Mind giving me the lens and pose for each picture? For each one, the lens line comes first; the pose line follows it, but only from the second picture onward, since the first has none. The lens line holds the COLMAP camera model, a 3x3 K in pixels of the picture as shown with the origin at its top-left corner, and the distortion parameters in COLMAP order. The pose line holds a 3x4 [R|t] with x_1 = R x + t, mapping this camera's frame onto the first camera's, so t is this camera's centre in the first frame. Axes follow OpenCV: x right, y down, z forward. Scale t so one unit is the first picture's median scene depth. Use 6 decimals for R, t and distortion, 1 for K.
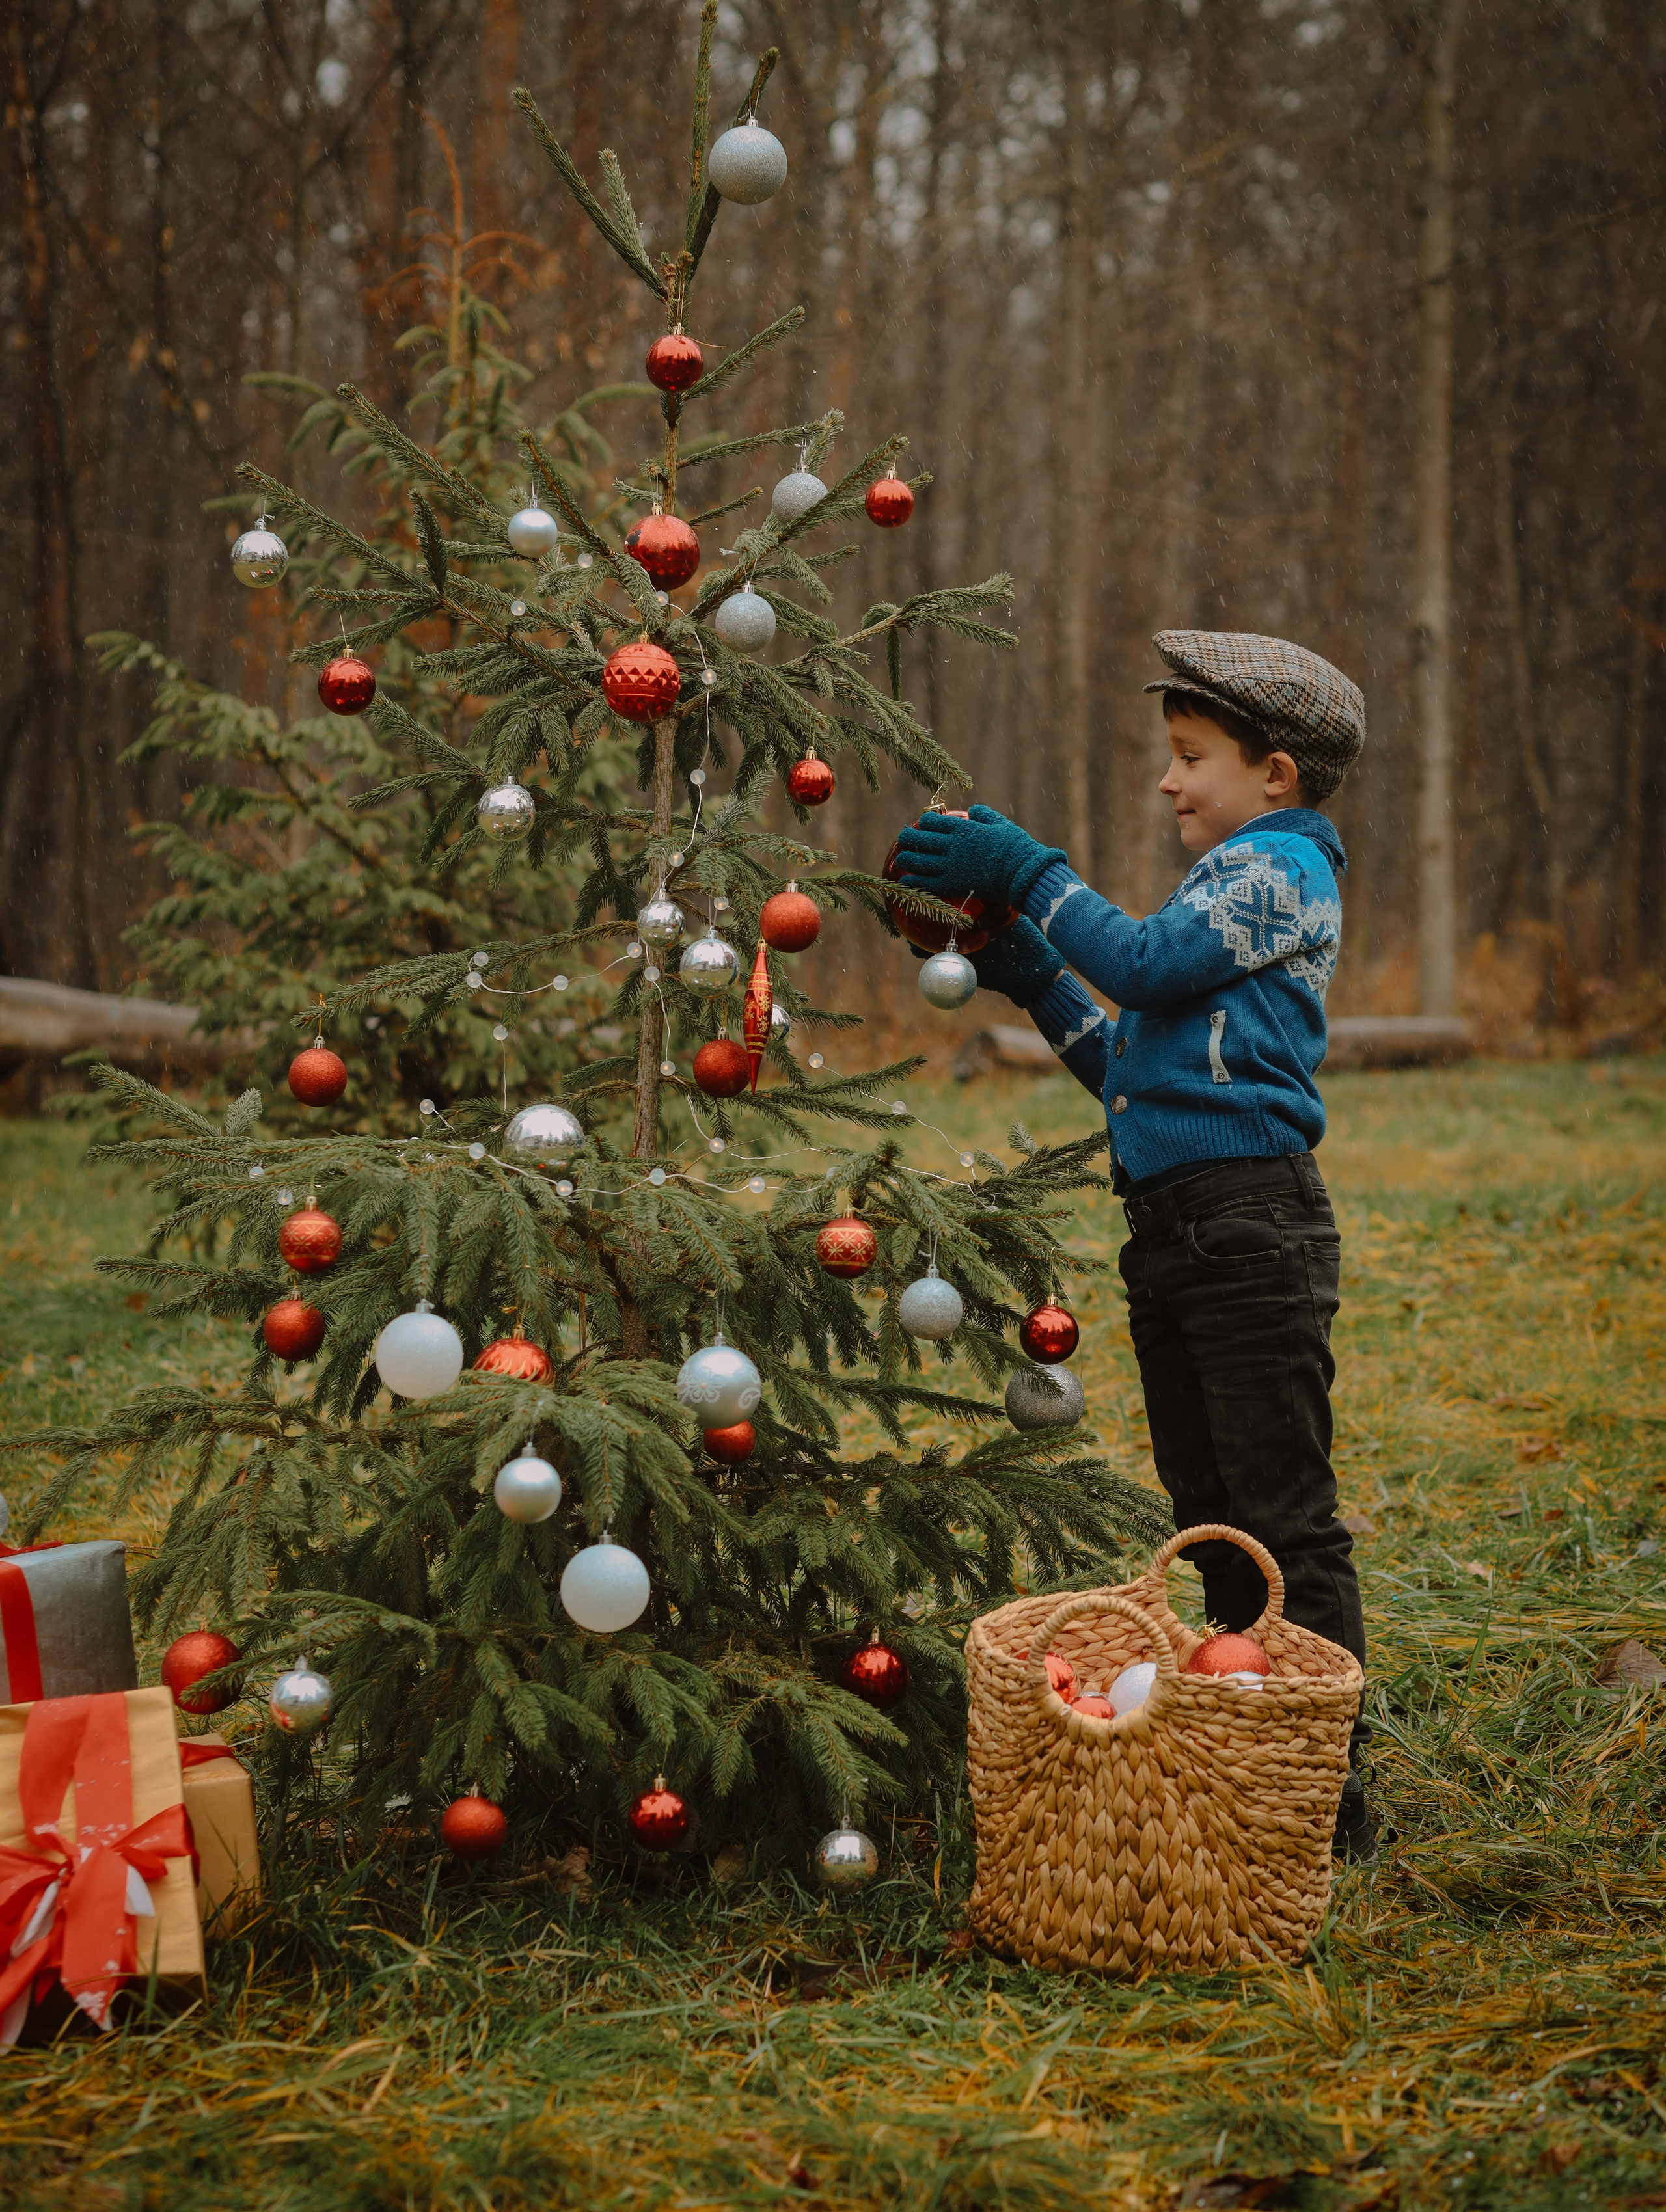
lens RADIAL K [[5778.2, 0, 833.0], [0, 5778.2, 1106.0], [0, 0, 1]] dist [-0.074454, -0.961343]
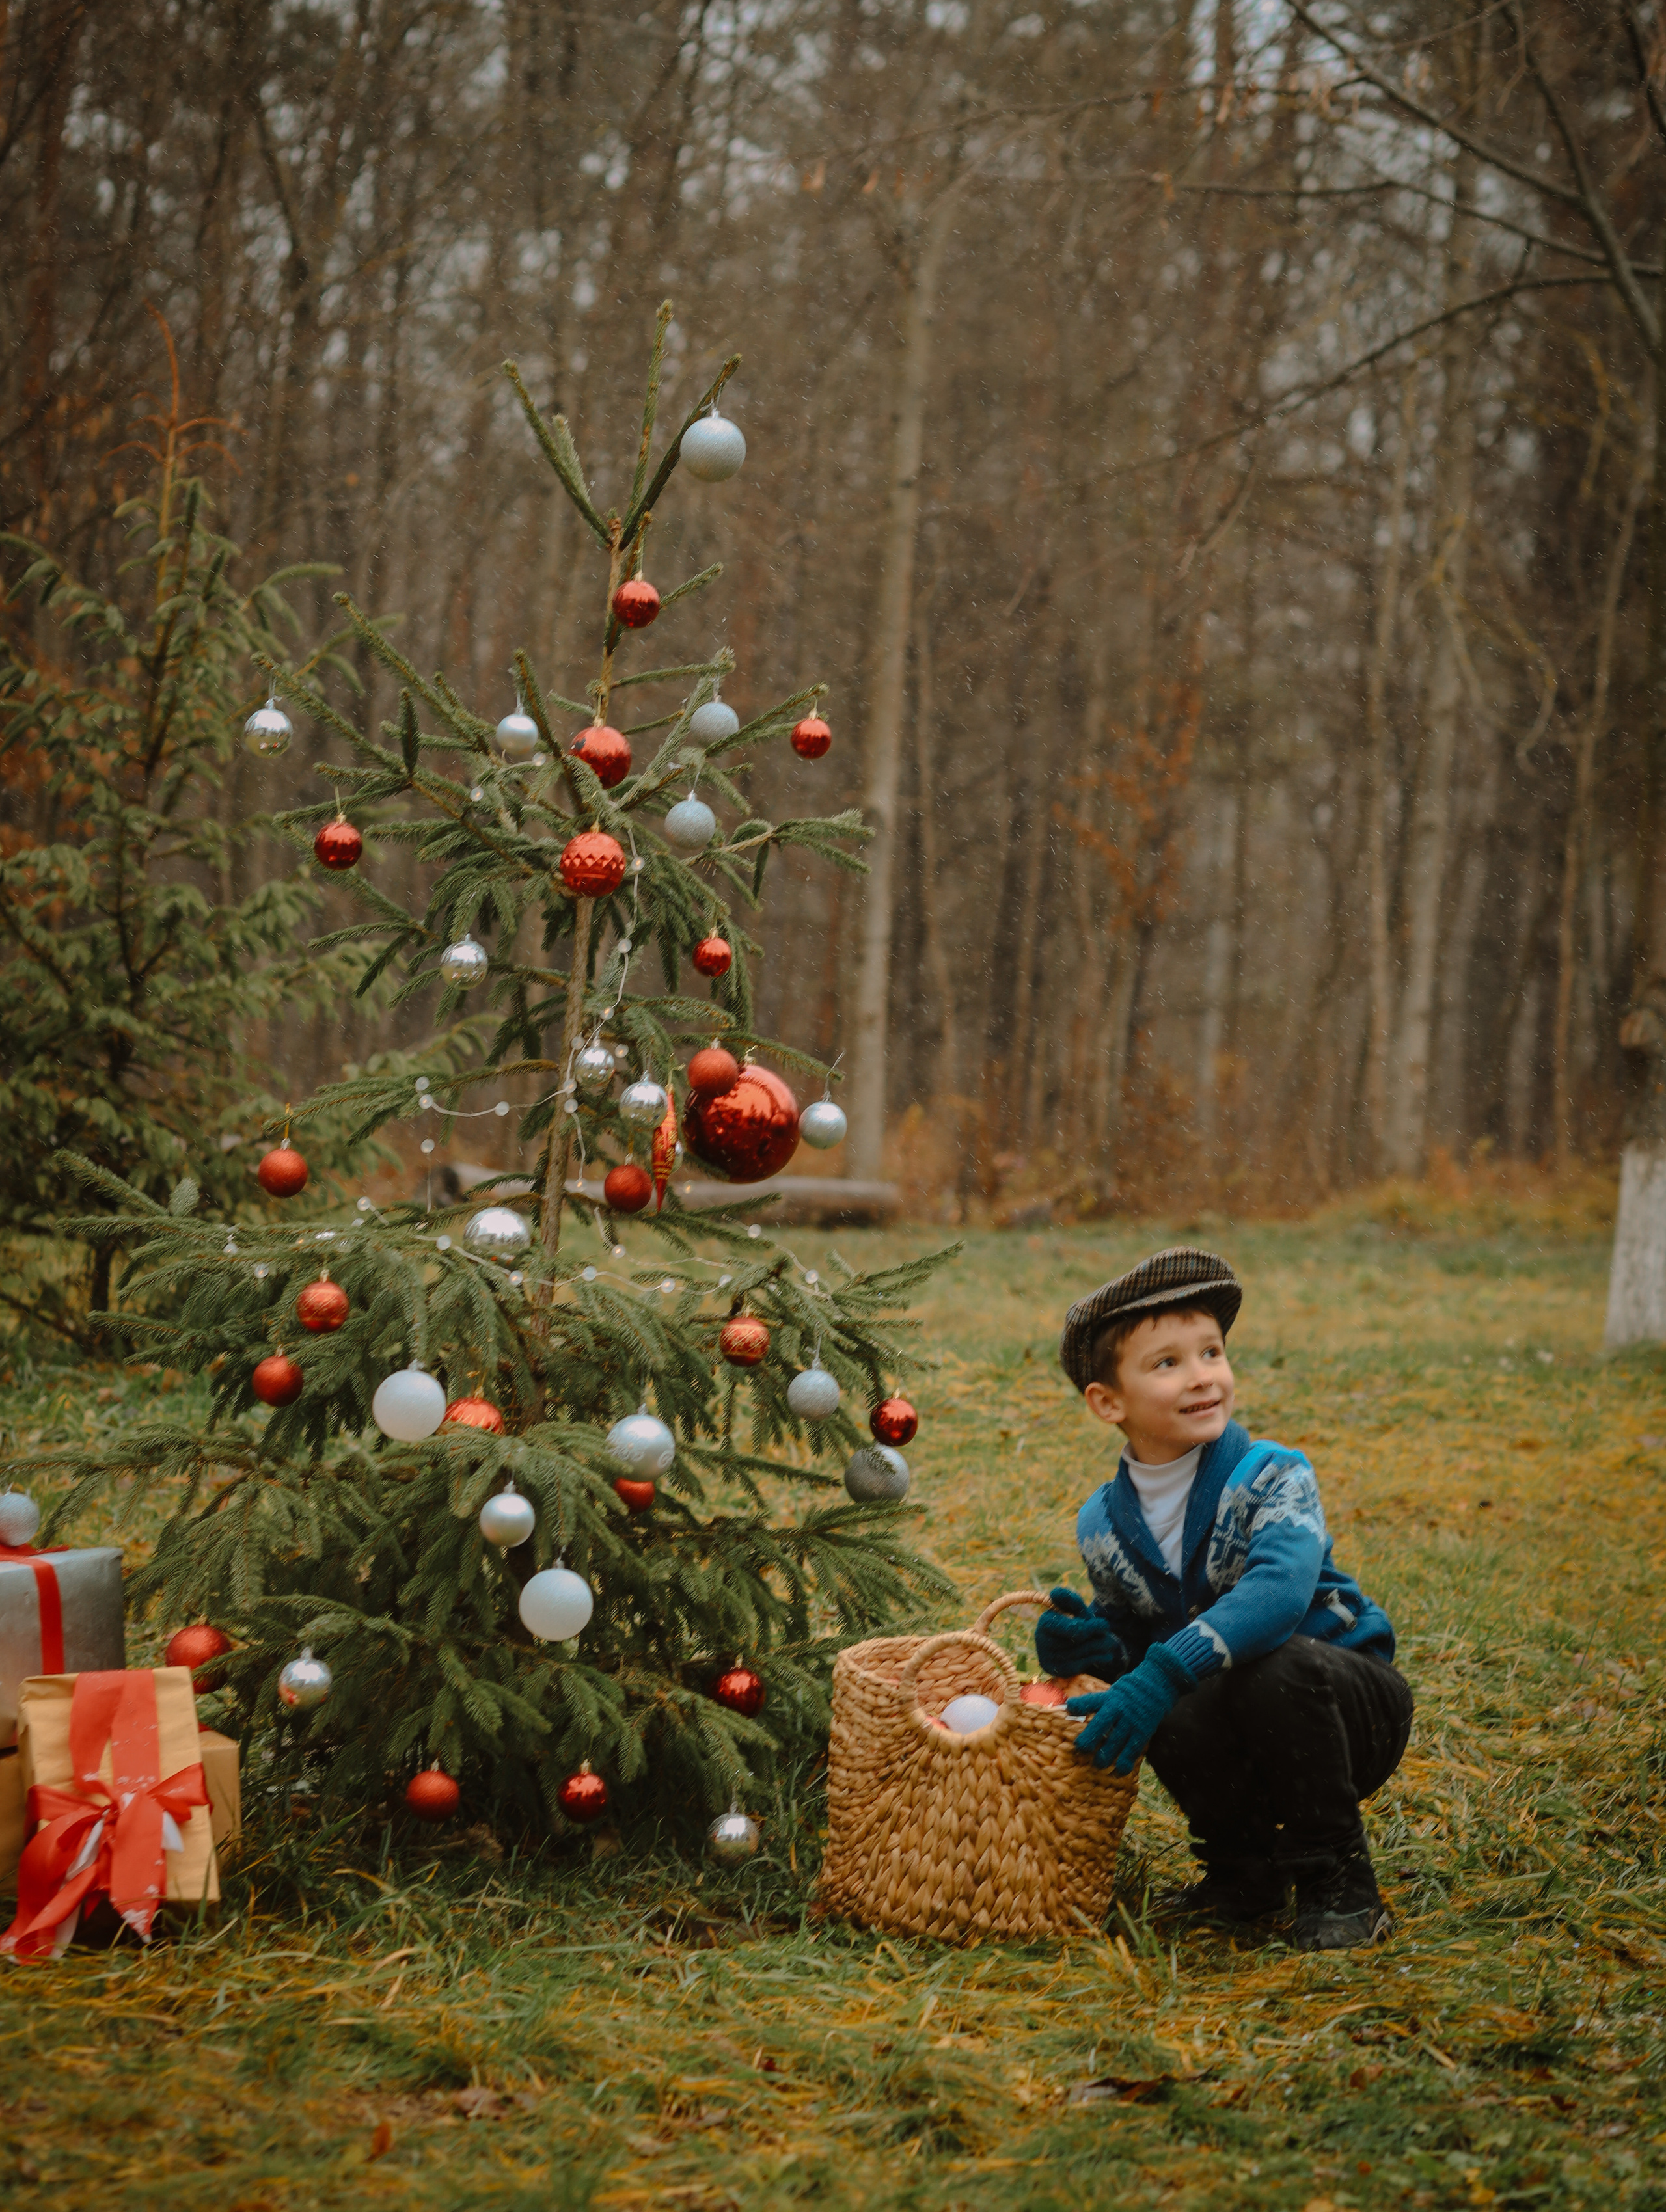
lens RADIAL K [[5778.2, 0, 833.0], [0, 5778.2, 1106.0], [0, 0, 1]] dist [-0.074454, -0.961343]
pose [[0.990593, 0.065733, 0.120022, -0.133161], [-0.062655, 0.997607, -0.029250, 0.009821], [-0.121657, 0.021455, 0.992340, -0.221764]]
